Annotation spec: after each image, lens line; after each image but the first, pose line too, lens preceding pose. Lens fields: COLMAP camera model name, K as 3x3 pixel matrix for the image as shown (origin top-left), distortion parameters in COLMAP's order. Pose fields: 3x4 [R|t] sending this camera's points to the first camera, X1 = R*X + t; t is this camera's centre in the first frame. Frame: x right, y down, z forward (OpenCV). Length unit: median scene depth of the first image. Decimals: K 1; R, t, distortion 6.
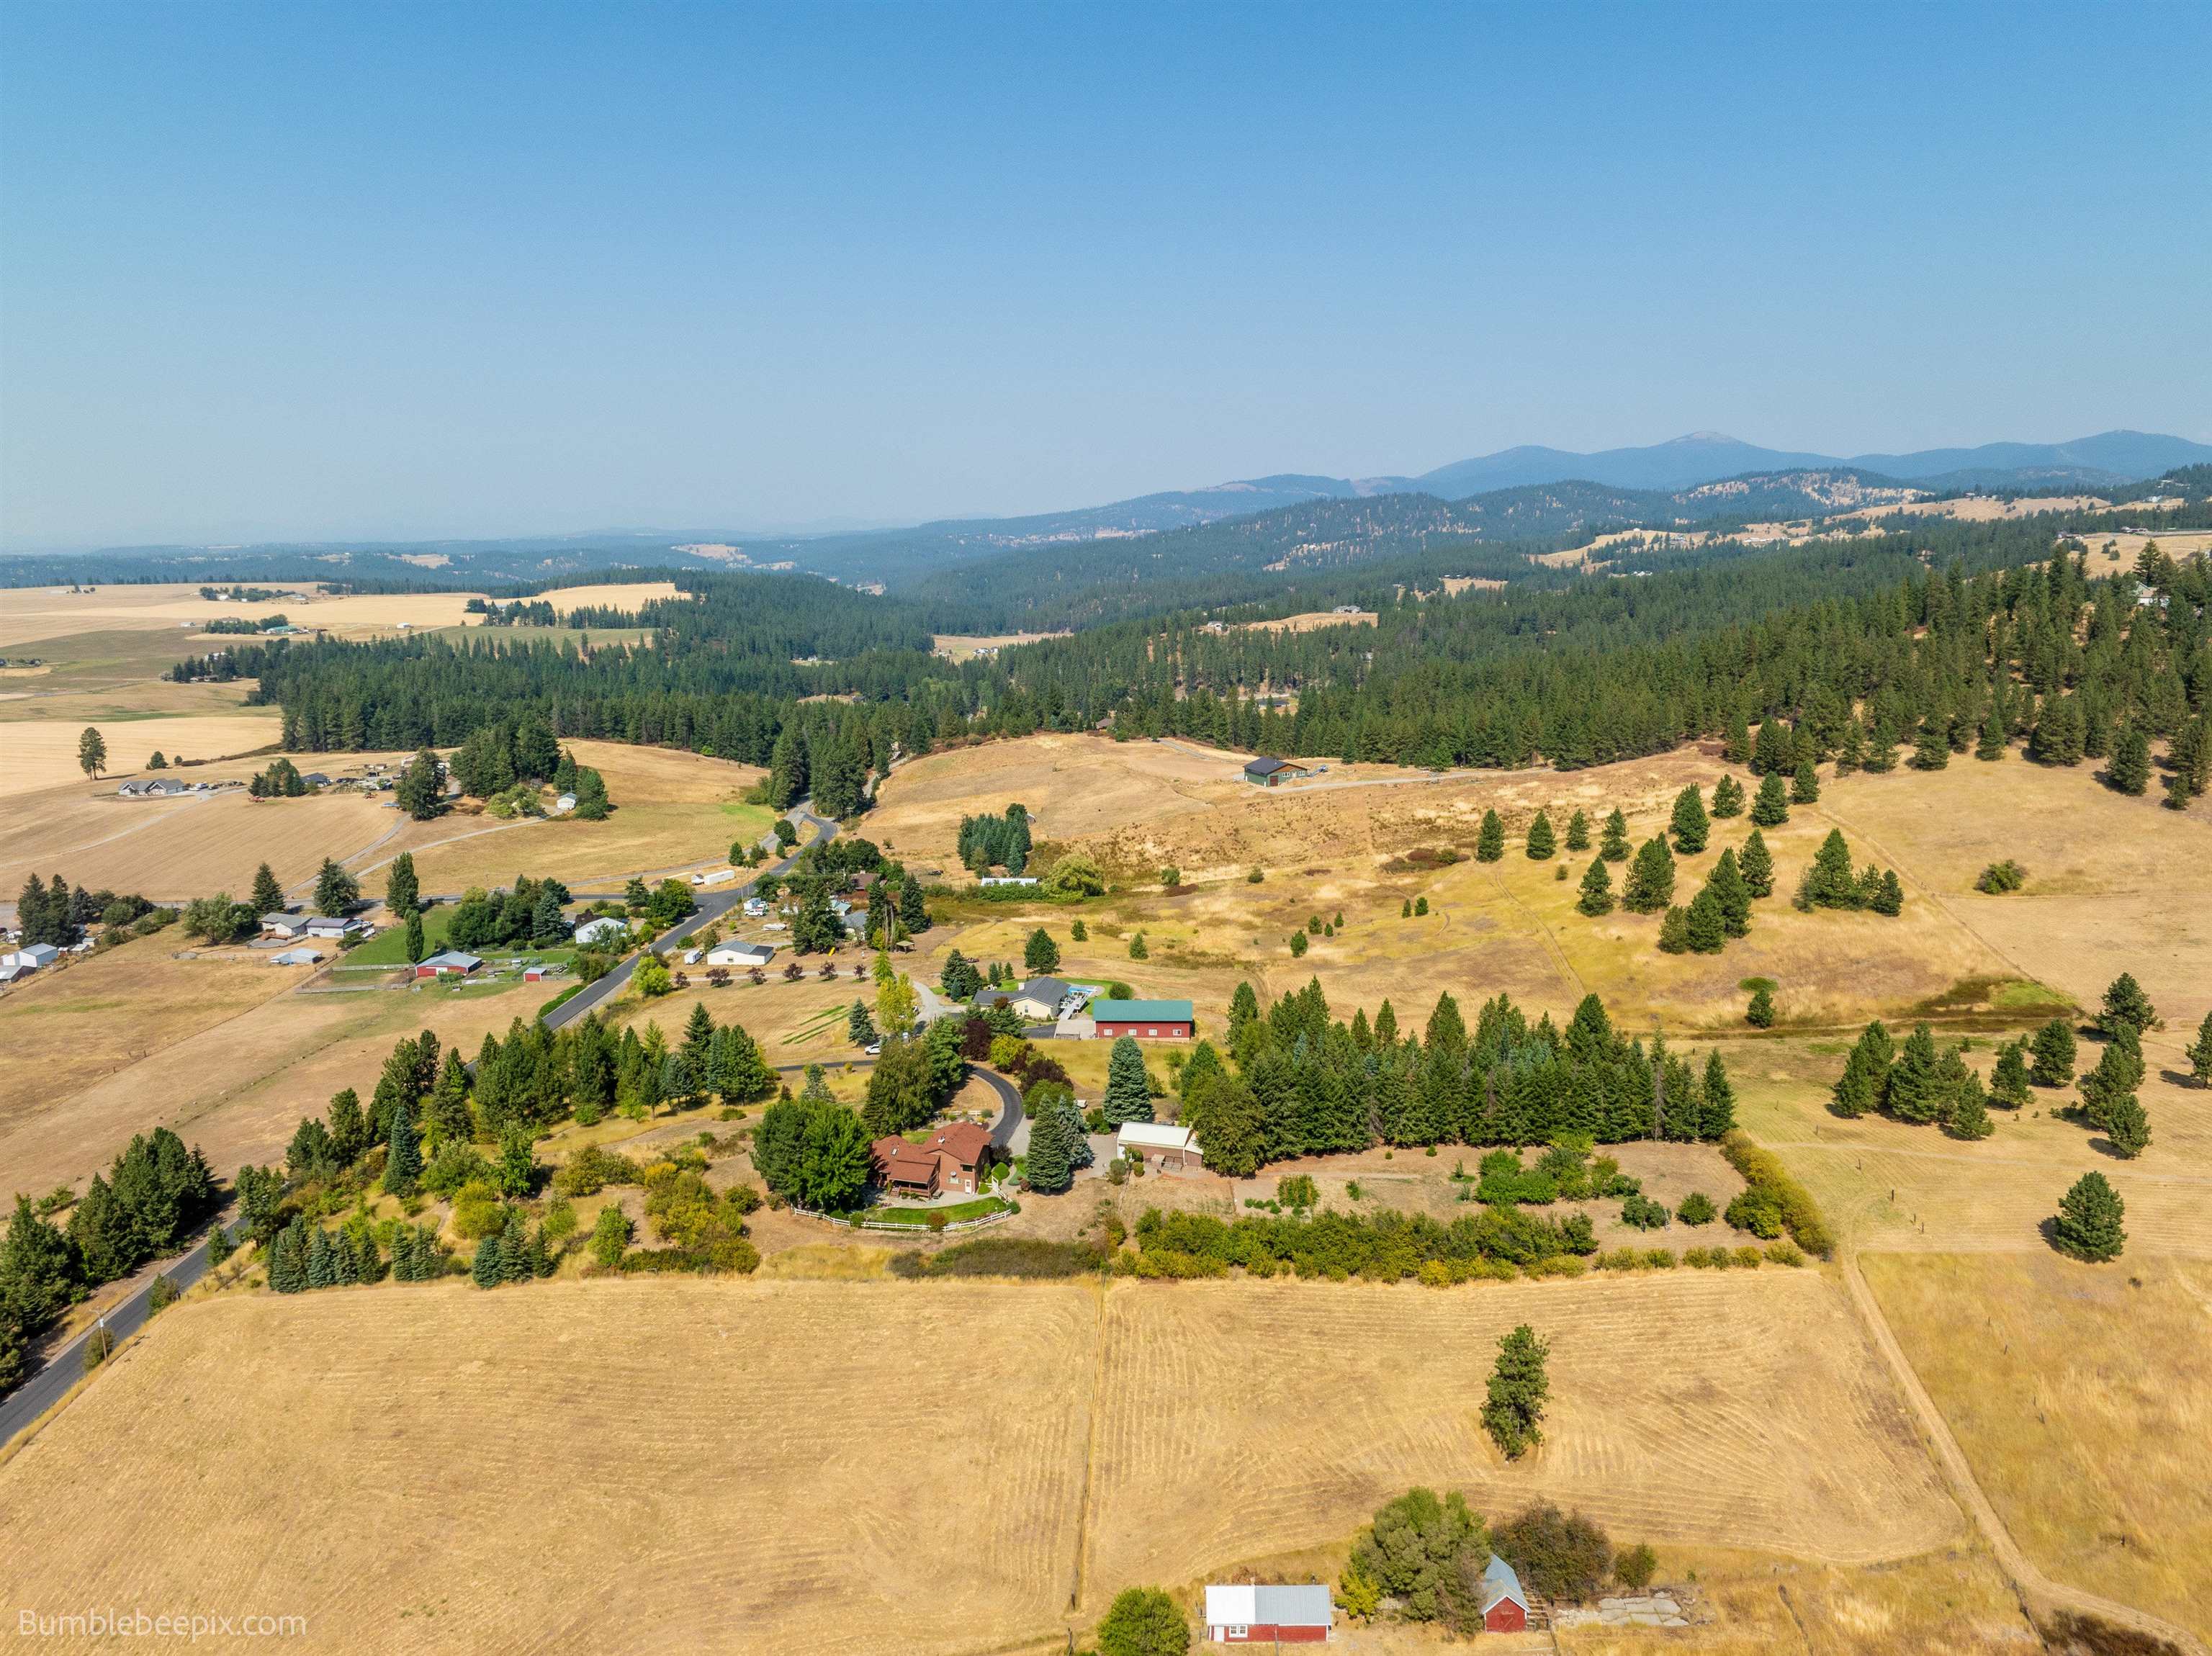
lens RADIAL K [[1569.3, 0, 1106.0], [0, 1569.3, 828.0], [0, 0, 1]] dist [-0.039641, 0.007236]
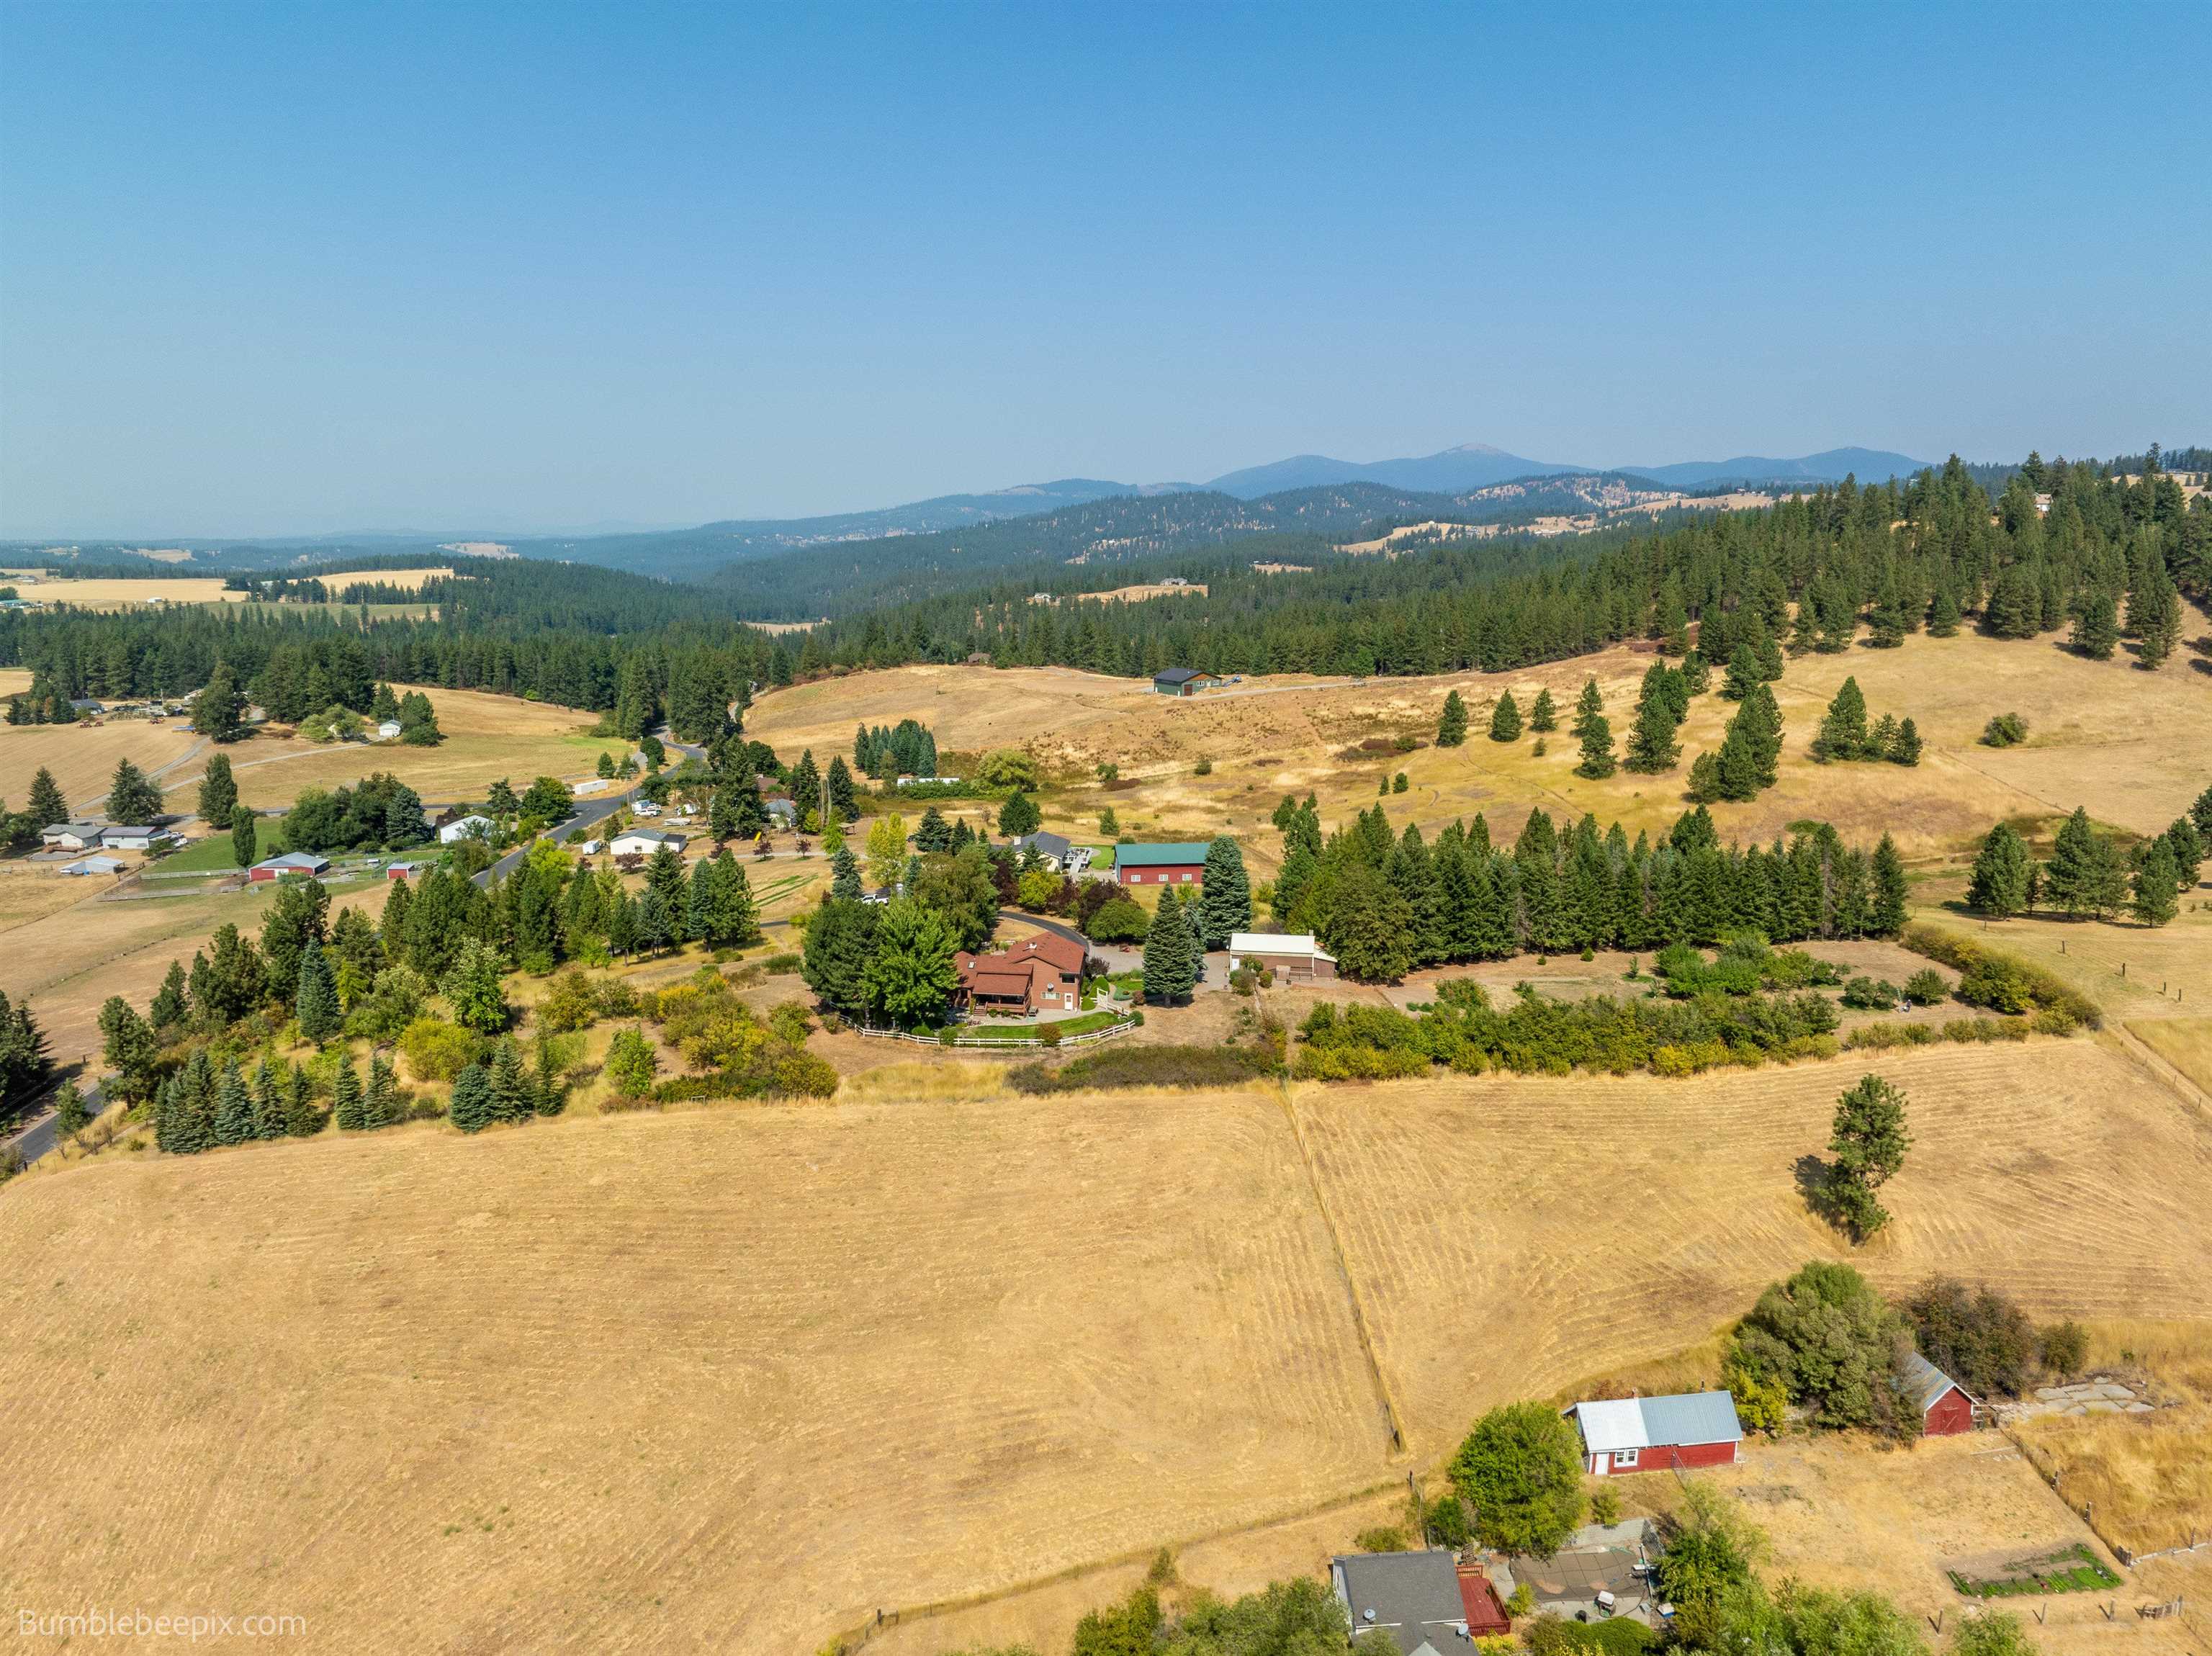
lens RADIAL K [[1569.3, 0, 1106.0], [0, 1569.3, 828.0], [0, 0, 1]] dist [-0.039641, 0.007236]
pose [[0.990716, -0.015804, 0.135028, -0.172548], [0.016645, 0.999848, -0.005104, 0.140439], [-0.134926, 0.007304, 0.990829, 0.190466]]
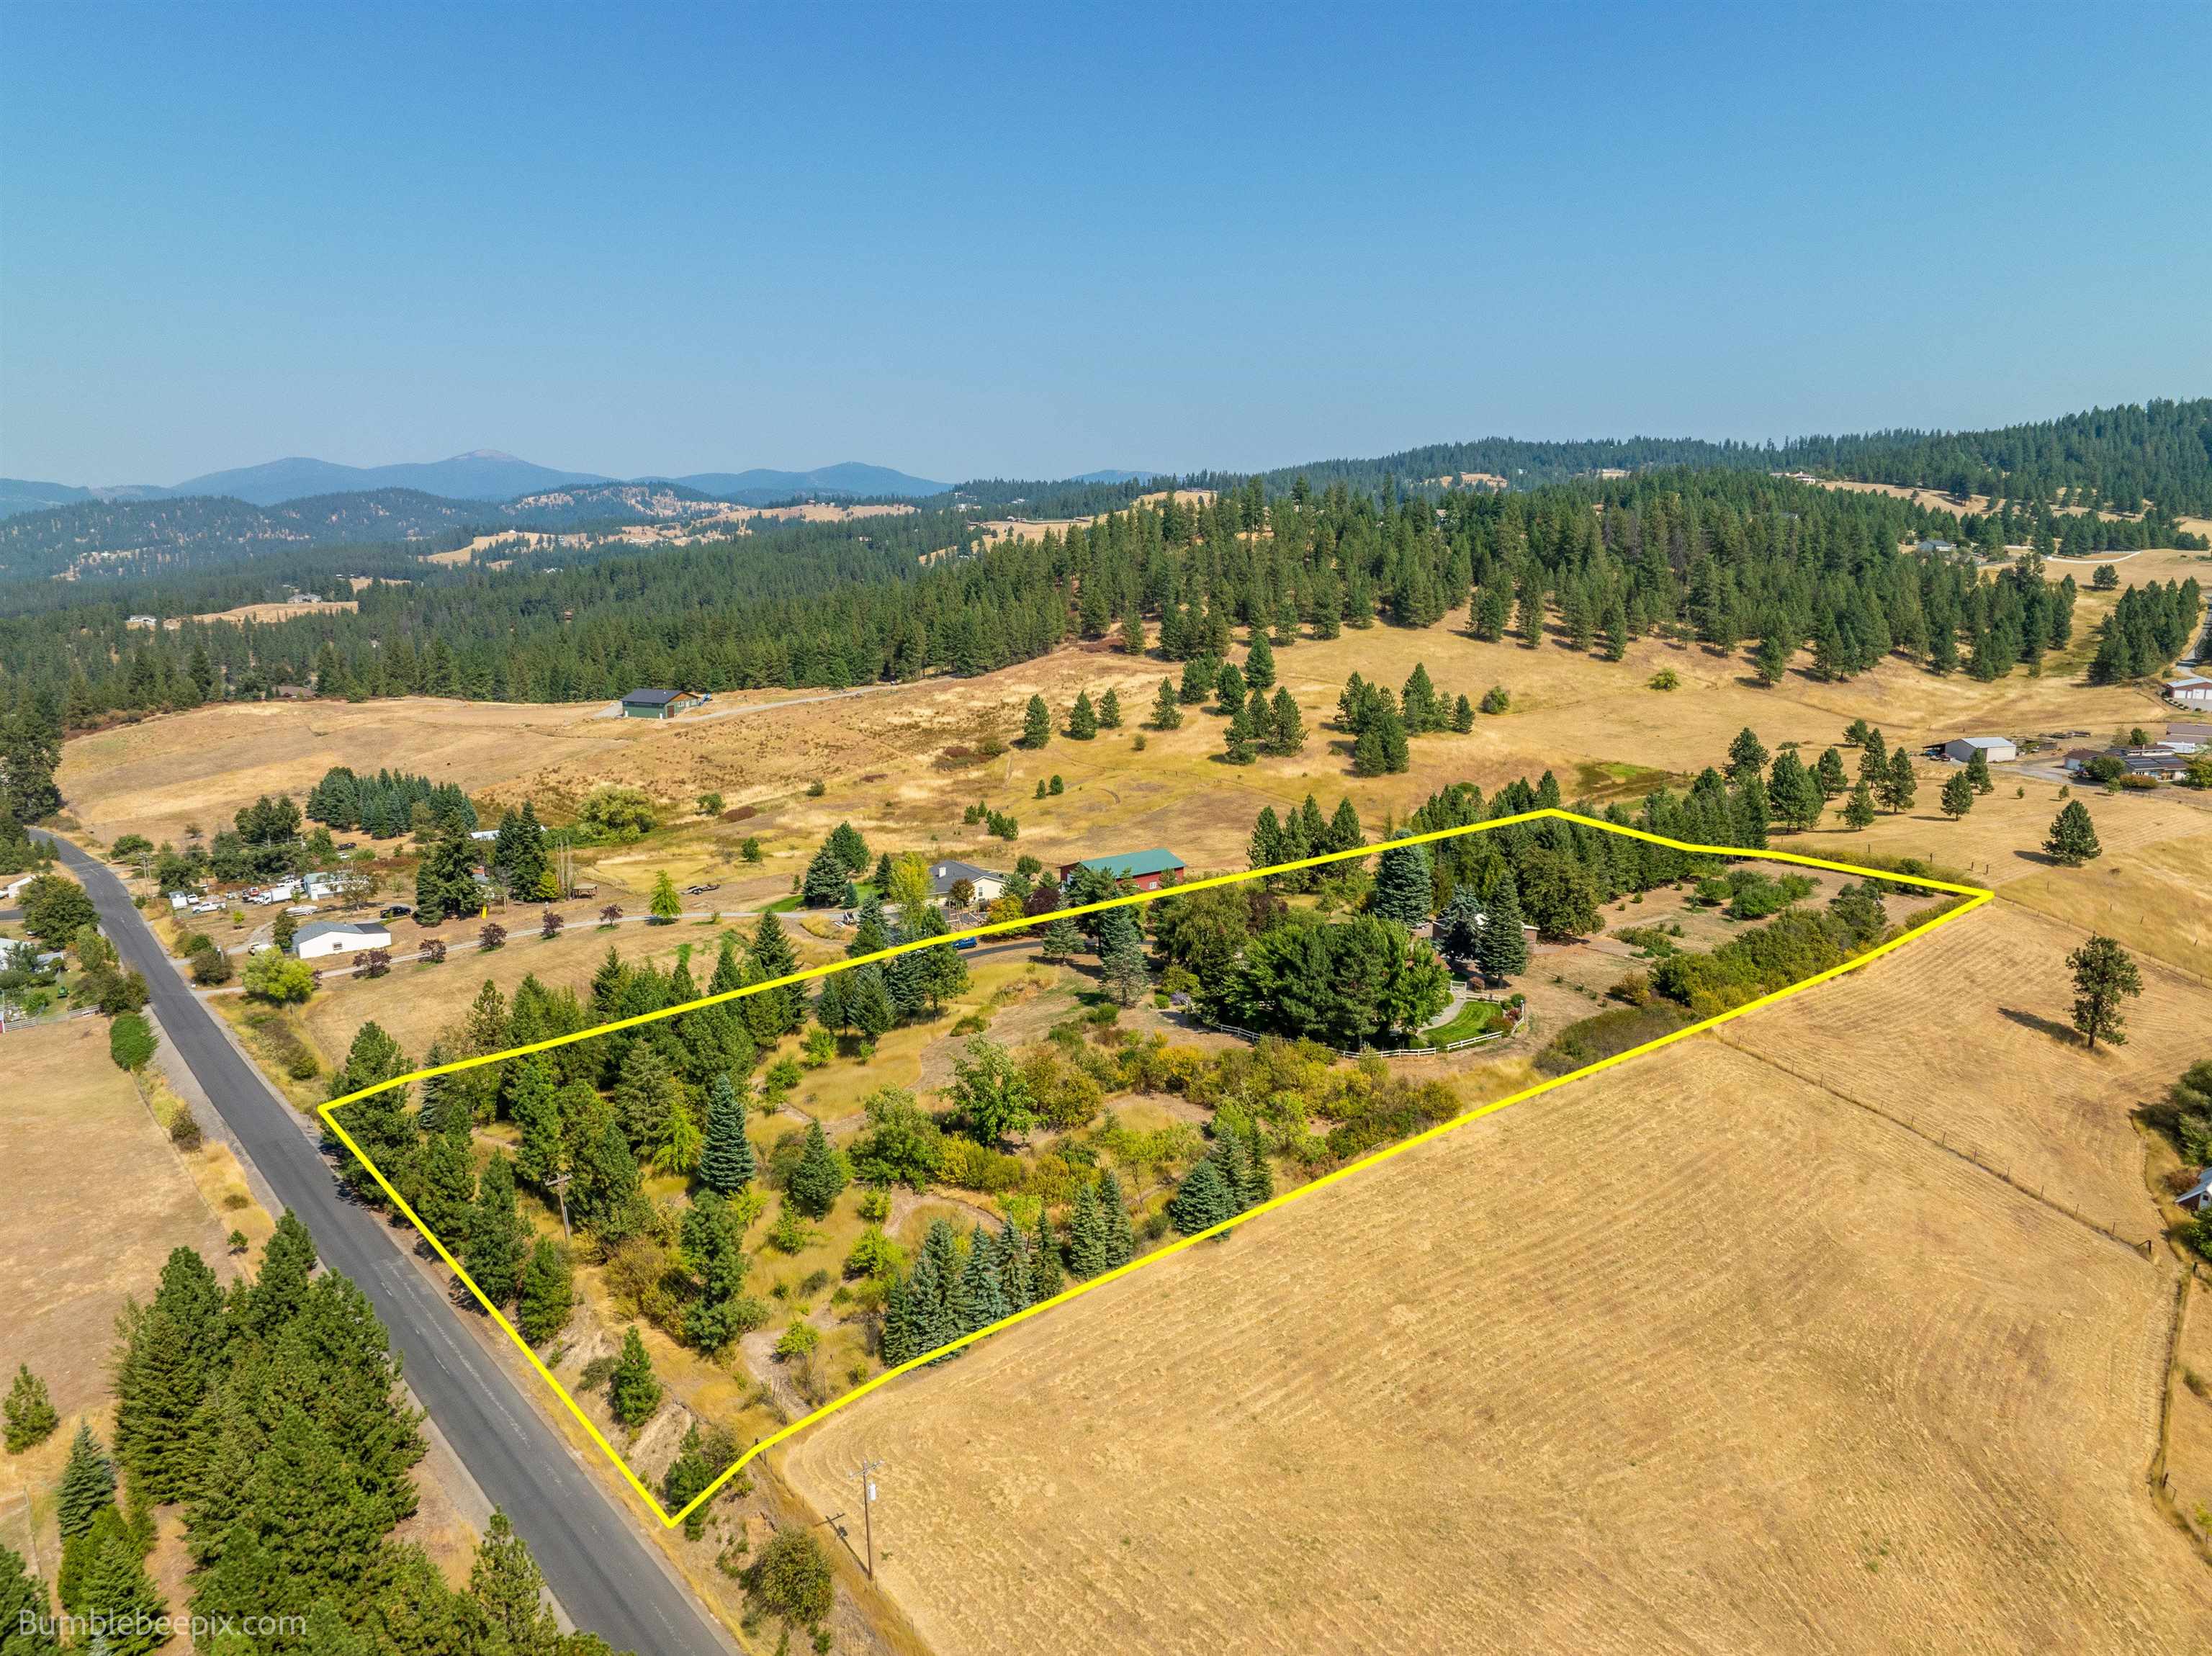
lens RADIAL K [[1569.3, 0, 1106.0], [0, 1569.3, 828.0], [0, 0, 1]] dist [-0.039641, 0.007236]
pose [[0.736871, -0.108021, 0.667347, -0.751165], [0.117705, 0.992574, 0.030698, 0.089846], [-0.665707, 0.055929, 0.744114, 0.477829]]
